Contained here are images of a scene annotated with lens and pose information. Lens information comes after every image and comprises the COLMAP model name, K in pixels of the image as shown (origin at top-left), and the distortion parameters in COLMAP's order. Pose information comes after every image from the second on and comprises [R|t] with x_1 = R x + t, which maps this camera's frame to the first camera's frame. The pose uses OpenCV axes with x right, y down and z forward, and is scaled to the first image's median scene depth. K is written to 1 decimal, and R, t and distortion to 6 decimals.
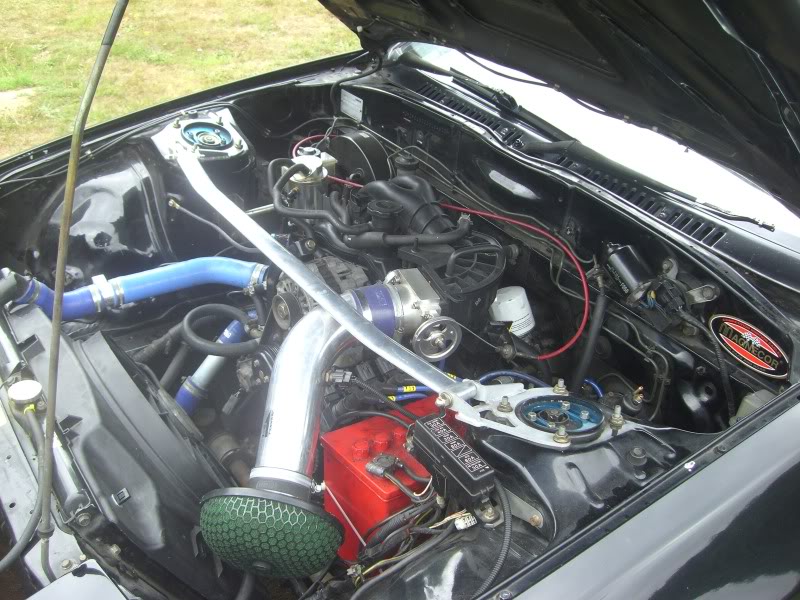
lens RADIAL K [[846.0, 0, 400.0], [0, 846.0, 300.0], [0, 0, 1]] dist [-0.227459, 0.207120]
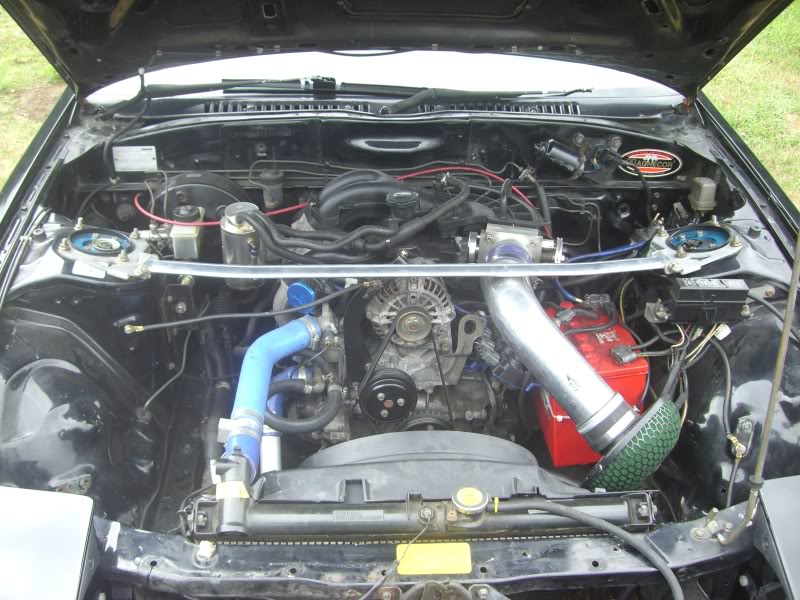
lens RADIAL K [[846.0, 0, 400.0], [0, 846.0, 300.0], [0, 0, 1]] dist [-0.227459, 0.207120]
pose [[0.527400, -0.485506, 0.697232, -0.779129], [0.462223, 0.852531, 0.244011, -0.246165], [-0.712881, 0.193585, 0.674037, 0.302963]]
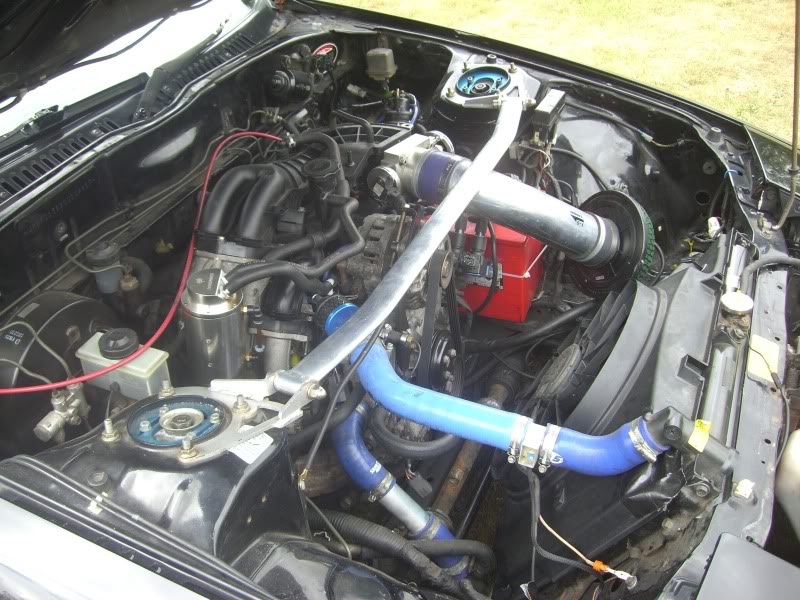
lens RADIAL K [[846.0, 0, 400.0], [0, 846.0, 300.0], [0, 0, 1]] dist [-0.227459, 0.207120]
pose [[-0.525482, -0.536716, 0.660155, -0.699616], [0.439892, 0.492769, 0.750782, -0.644000], [-0.728261, 0.684919, -0.022845, 1.004610]]
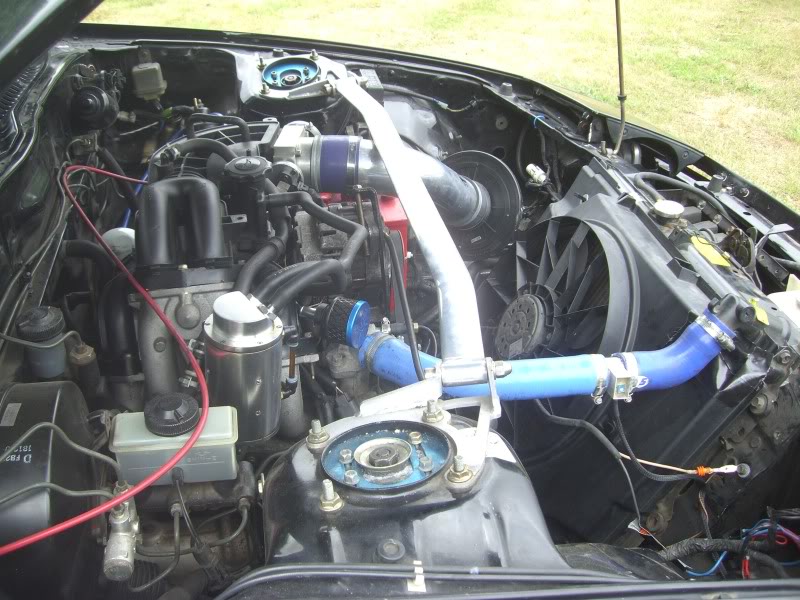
lens RADIAL K [[846.0, 0, 400.0], [0, 846.0, 300.0], [0, 0, 1]] dist [-0.227459, 0.207120]
pose [[-0.897230, -0.300062, 0.323947, -0.404727], [0.165795, 0.451031, 0.876974, -0.659113], [-0.409257, 0.840556, -0.354930, 1.248587]]
